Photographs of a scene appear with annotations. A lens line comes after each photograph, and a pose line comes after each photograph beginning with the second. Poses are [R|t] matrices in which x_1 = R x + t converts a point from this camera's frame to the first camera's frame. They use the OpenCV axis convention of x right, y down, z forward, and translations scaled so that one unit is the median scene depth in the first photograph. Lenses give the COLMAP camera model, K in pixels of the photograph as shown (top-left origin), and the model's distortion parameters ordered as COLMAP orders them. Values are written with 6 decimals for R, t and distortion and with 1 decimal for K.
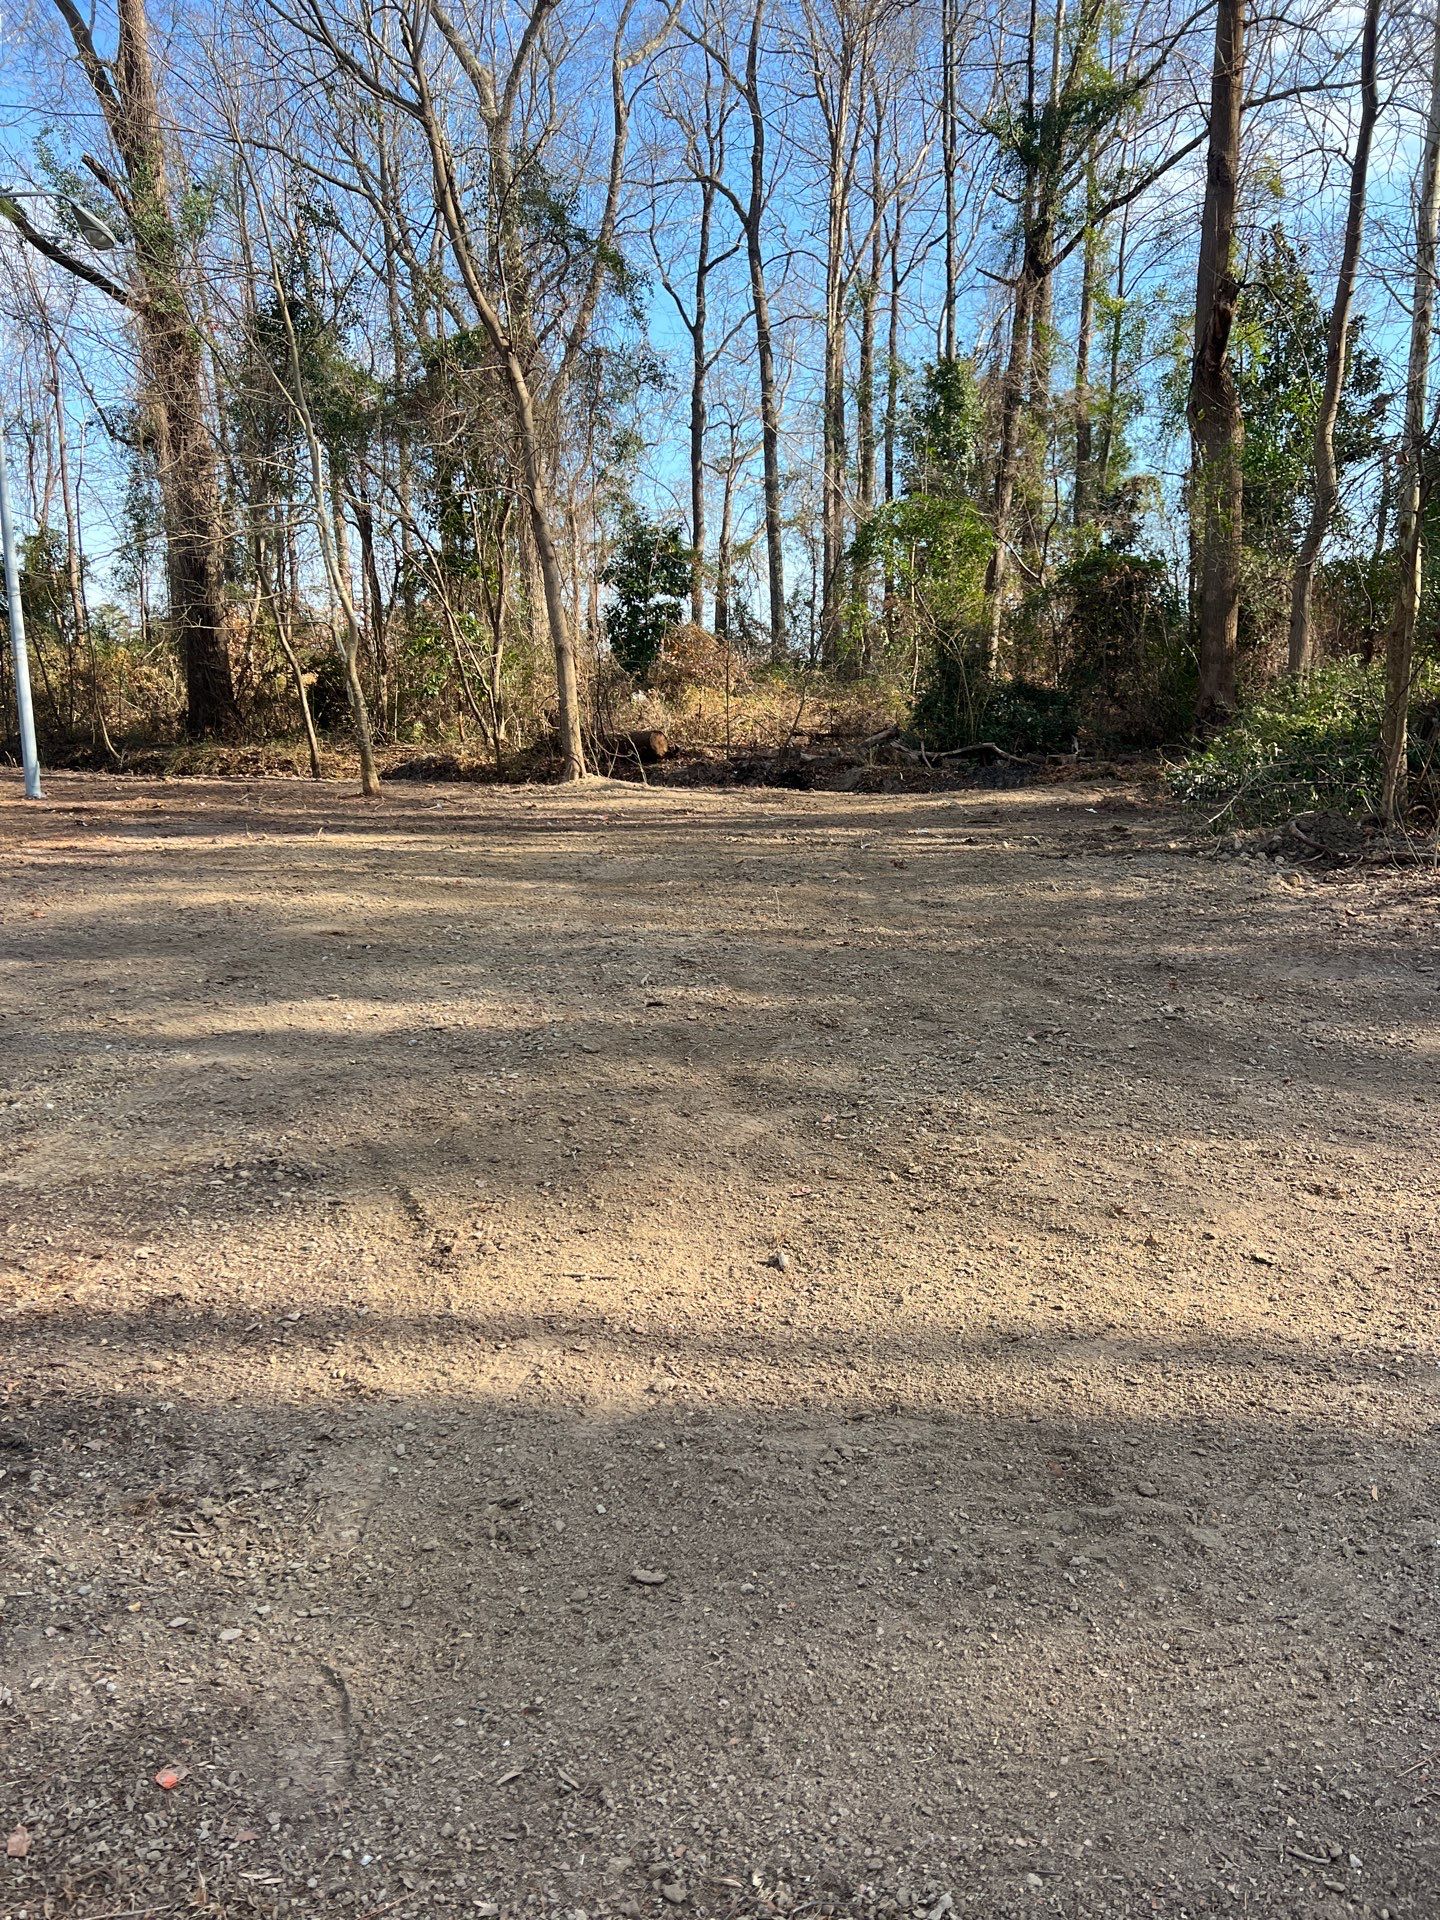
lens RADIAL K [[1312.4, 0, 773.7], [0, 1312.4, 1005.8], [0, 0, 1]] dist [0.006876, -0.046373]
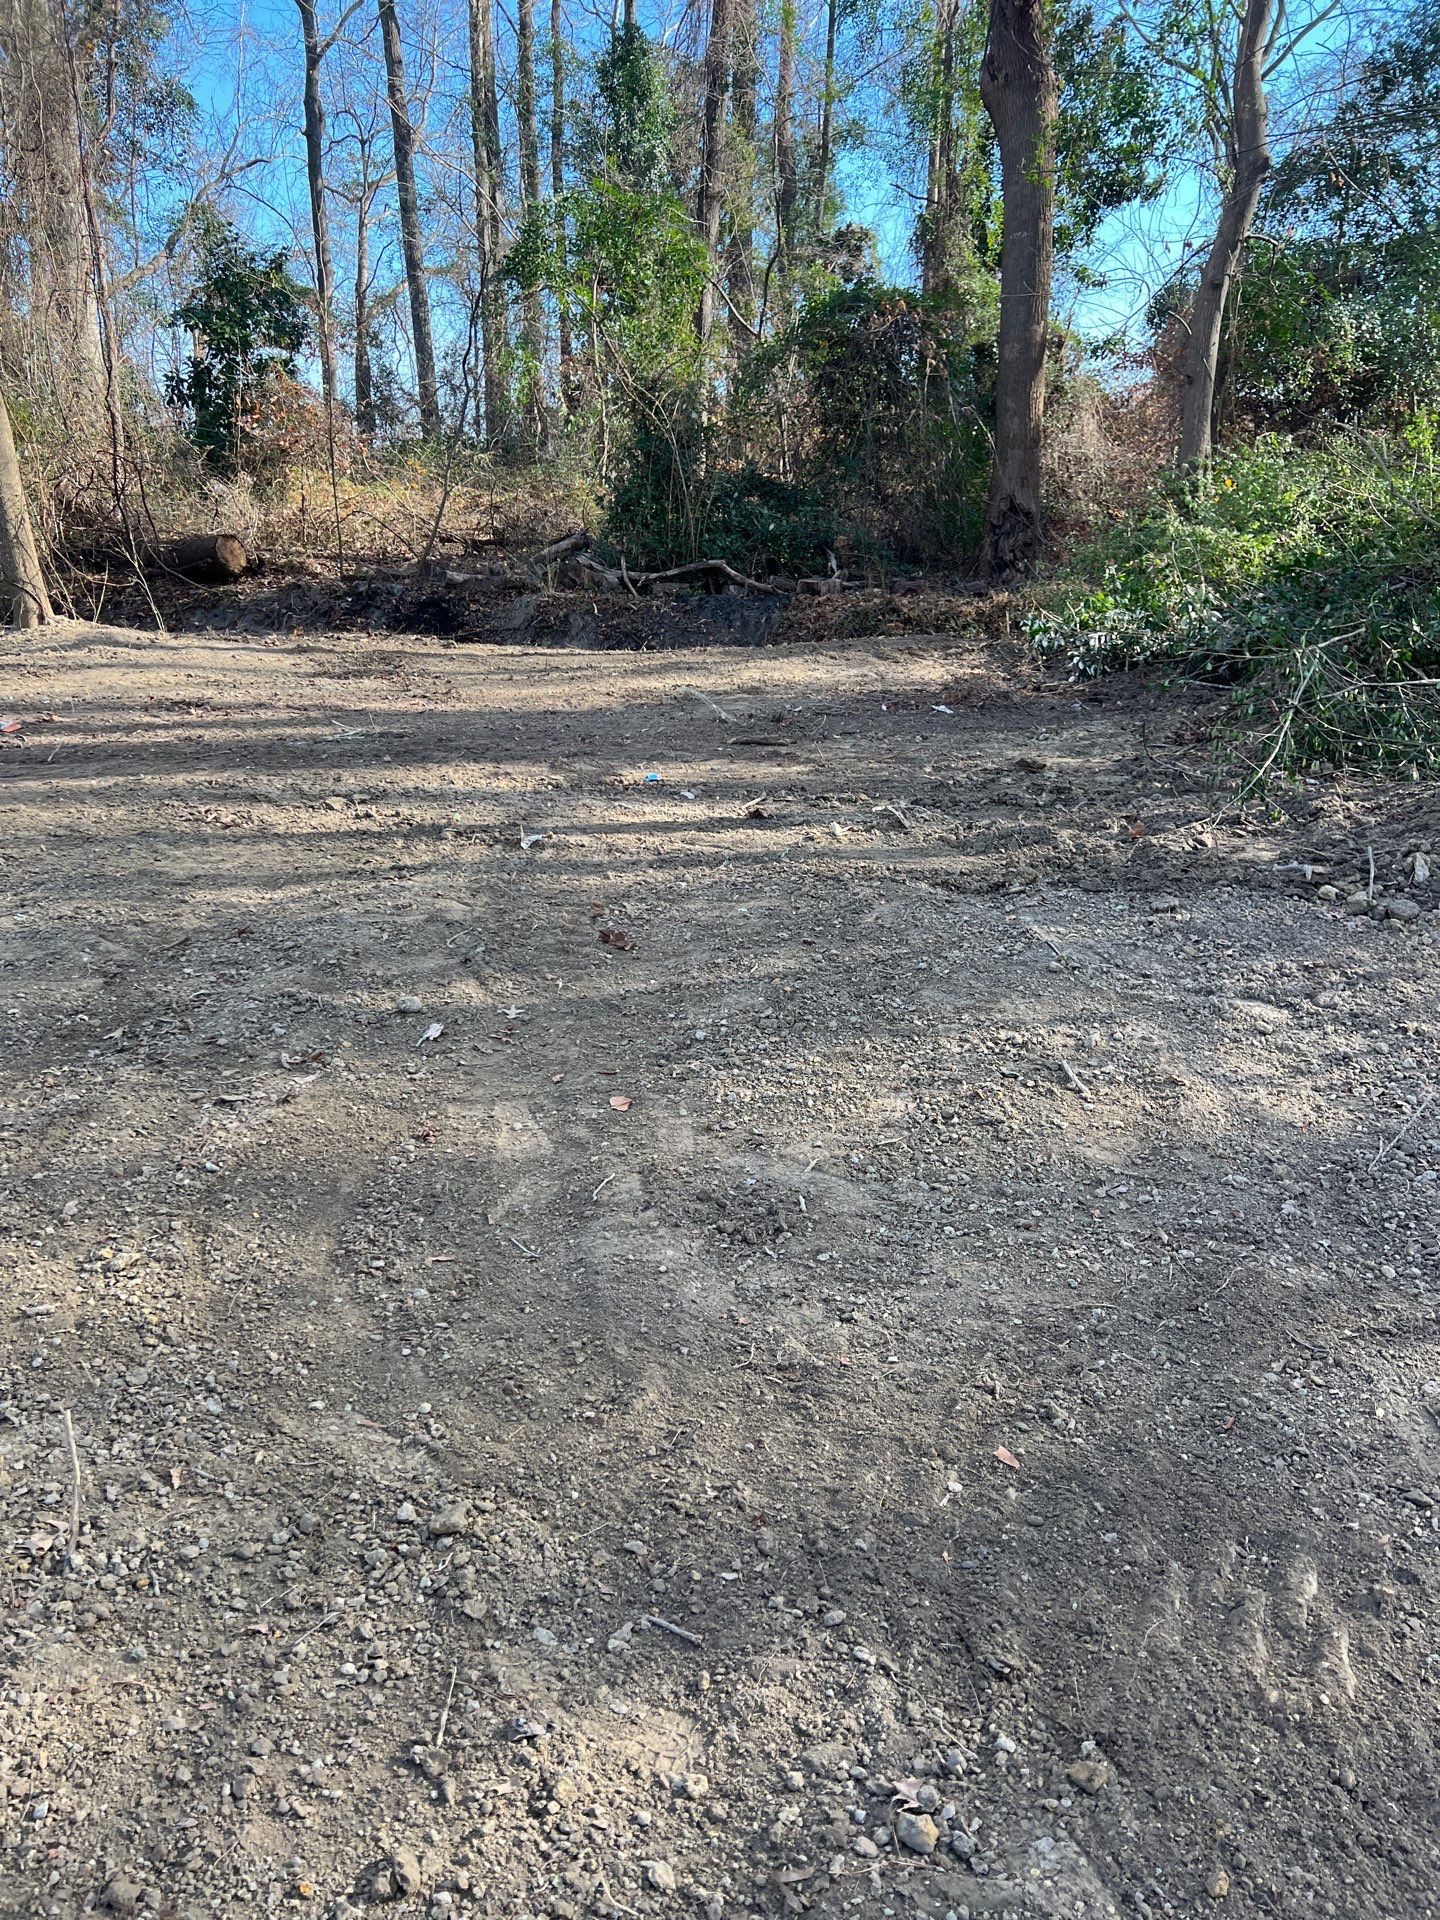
lens RADIAL K [[1312.4, 0, 773.7], [0, 1312.4, 1005.8], [0, 0, 1]] dist [0.006876, -0.046373]
pose [[0.974285, -0.061946, 0.216635, 0.021318], [0.030566, 0.988914, 0.145312, -0.053562], [-0.223235, -0.134954, 0.965378, 0.230998]]
